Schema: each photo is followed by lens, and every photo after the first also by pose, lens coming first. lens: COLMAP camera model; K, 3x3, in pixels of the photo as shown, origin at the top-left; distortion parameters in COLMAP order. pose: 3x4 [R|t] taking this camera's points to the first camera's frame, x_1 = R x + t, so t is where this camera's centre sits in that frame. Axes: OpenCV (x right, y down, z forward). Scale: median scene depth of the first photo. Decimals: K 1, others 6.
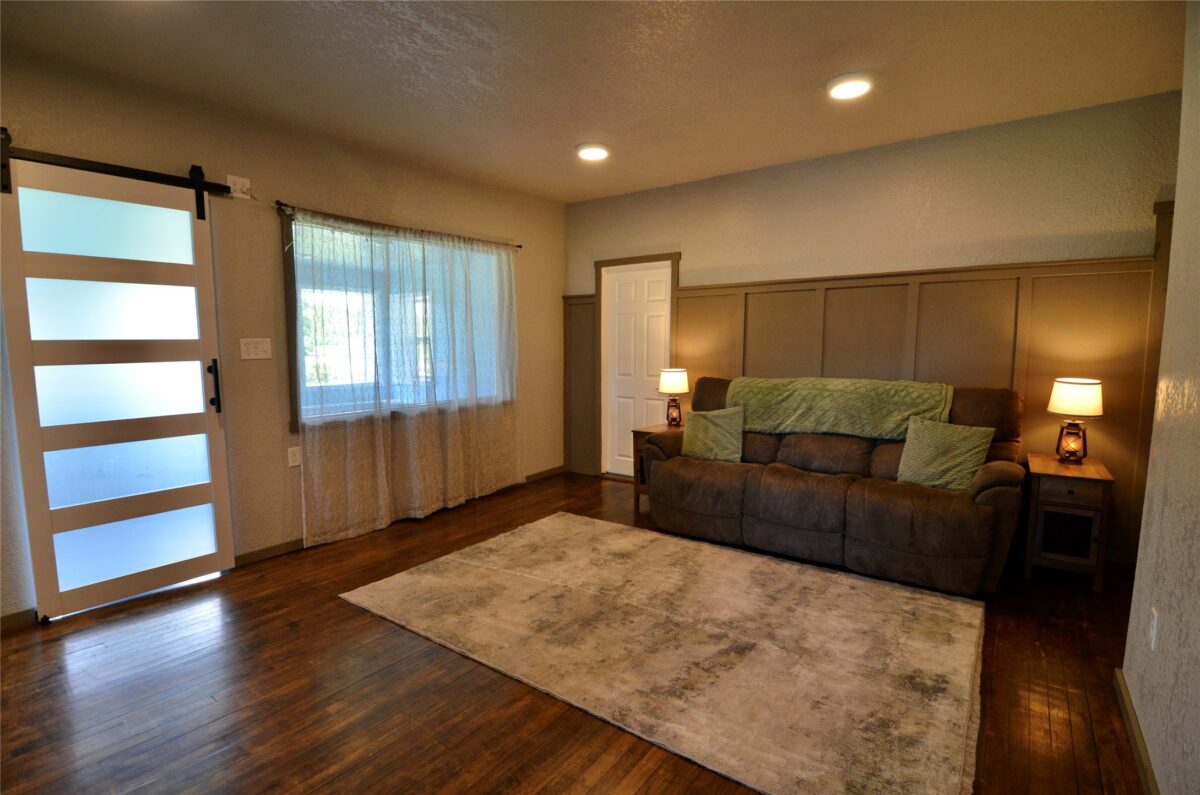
lens RADIAL K [[576.0, 0, 595.4], [0, 576.0, 402.0], [0, 0, 1]] dist [-0.011718, -0.004582]
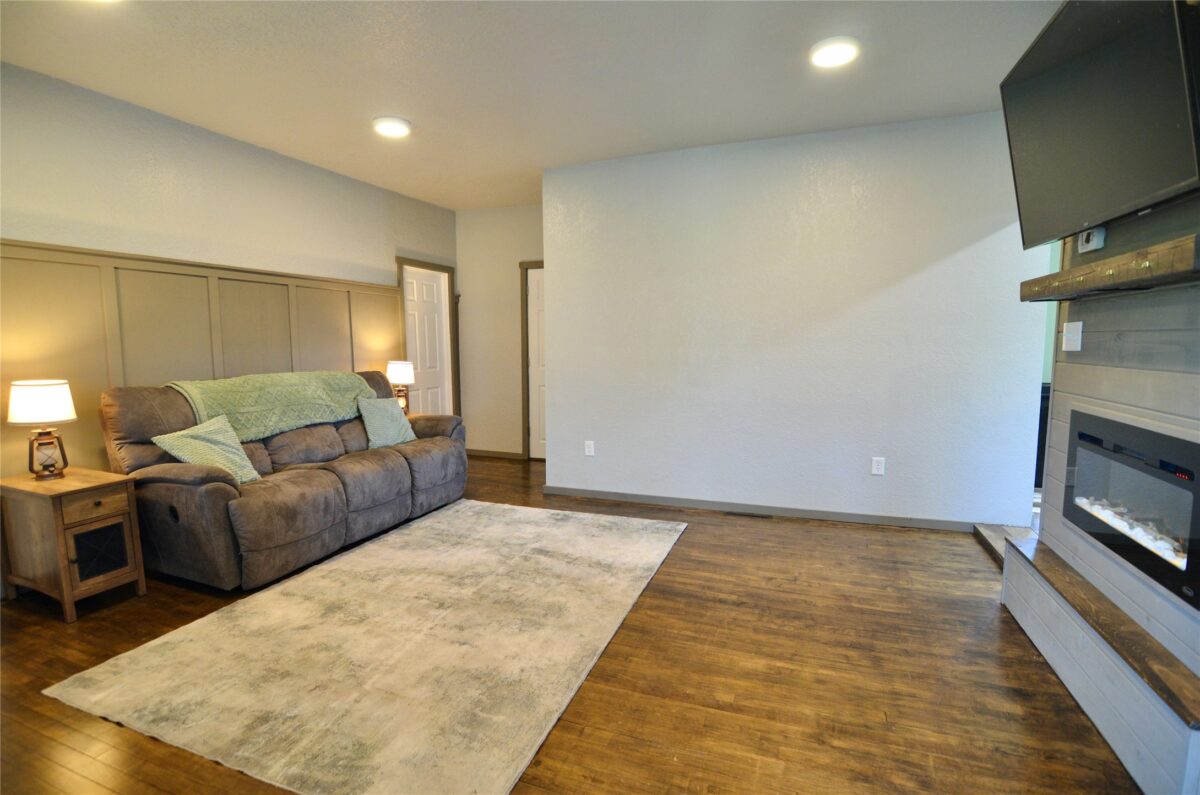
lens RADIAL K [[576.0, 0, 593.9], [0, 576.0, 400.4], [0, 0, 1]] dist [-0.011718, -0.004582]
pose [[-0.277512, -0.091383, 0.956366, -0.910539], [0.100810, 0.987201, 0.123582, -0.083002], [-0.955418, 0.130707, -0.264748, 0.994971]]
